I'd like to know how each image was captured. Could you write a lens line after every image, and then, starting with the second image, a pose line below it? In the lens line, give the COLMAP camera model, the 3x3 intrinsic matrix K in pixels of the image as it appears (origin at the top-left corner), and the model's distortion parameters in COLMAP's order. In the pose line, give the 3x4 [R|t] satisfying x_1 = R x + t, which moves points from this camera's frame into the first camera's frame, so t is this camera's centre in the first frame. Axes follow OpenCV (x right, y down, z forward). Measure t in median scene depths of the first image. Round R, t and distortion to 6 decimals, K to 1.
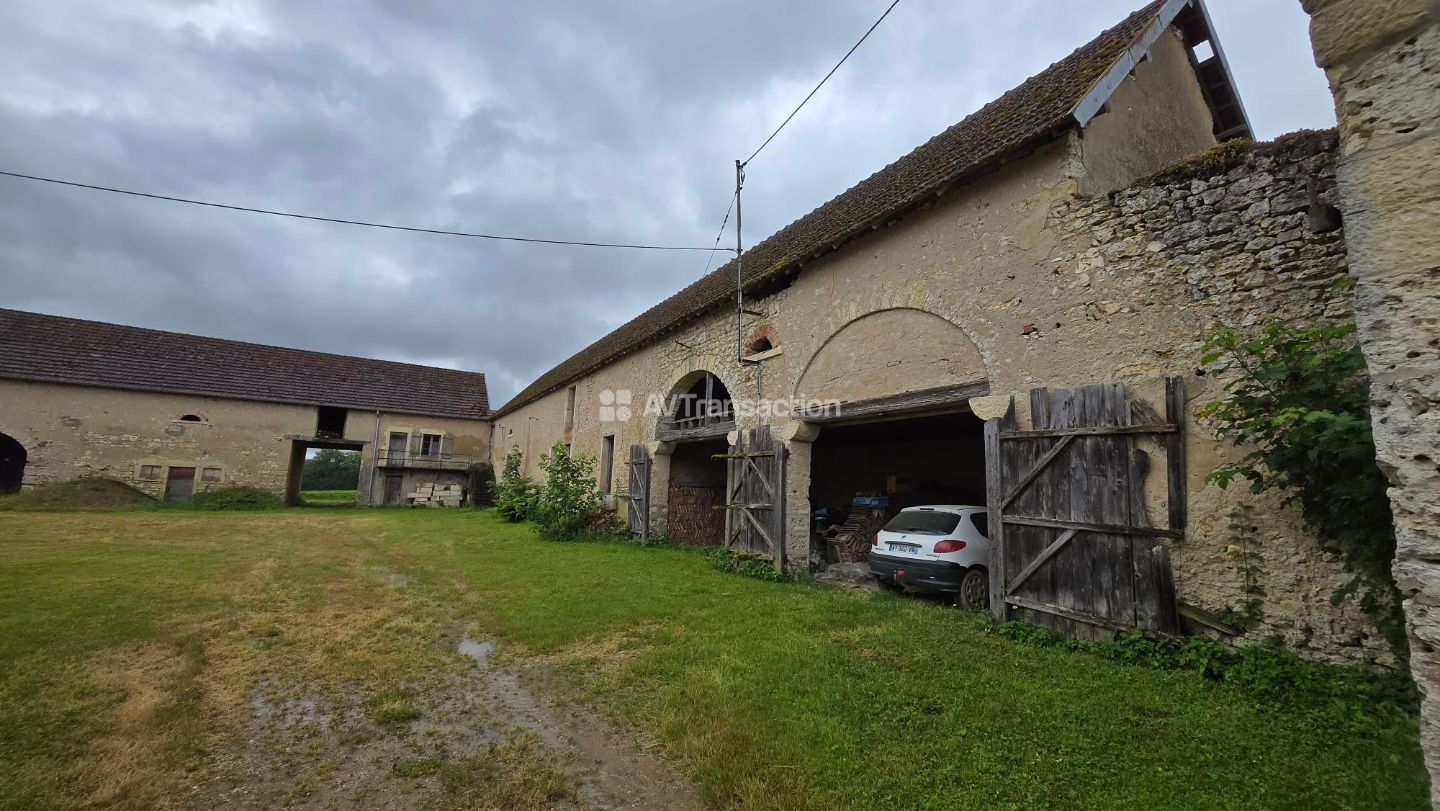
lens RADIAL K [[564.3, 0, 720.0], [0, 564.3, 405.5], [0, 0, 1]] dist [0.000267, 0.000050]
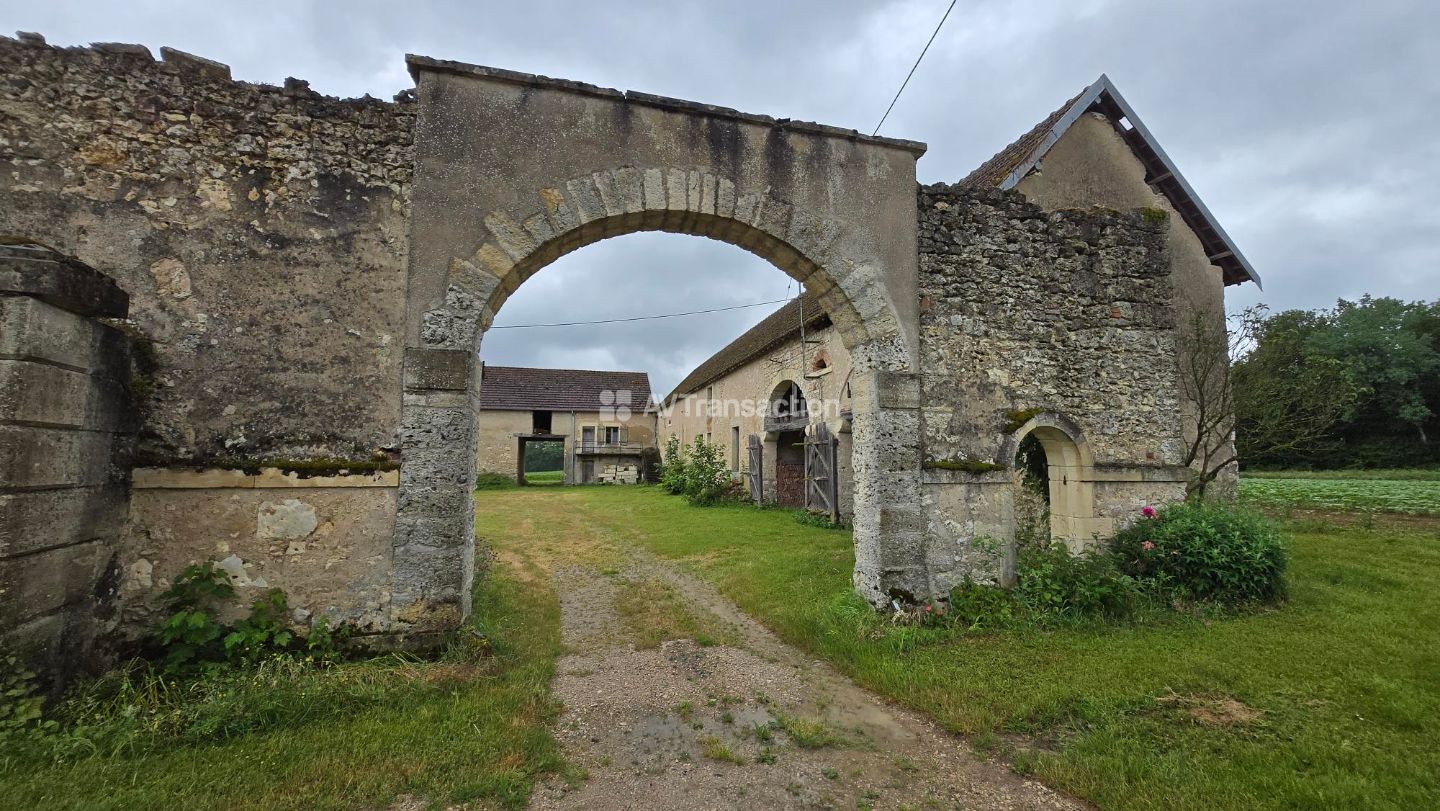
lens RADIAL K [[564.3, 0, 720.0], [0, 564.3, 405.5], [0, 0, 1]] dist [0.000267, 0.000050]
pose [[0.958959, -0.061771, -0.276734, 0.145889], [0.075003, 0.996479, 0.037479, -0.051833], [0.273445, -0.056697, 0.960215, -0.283937]]
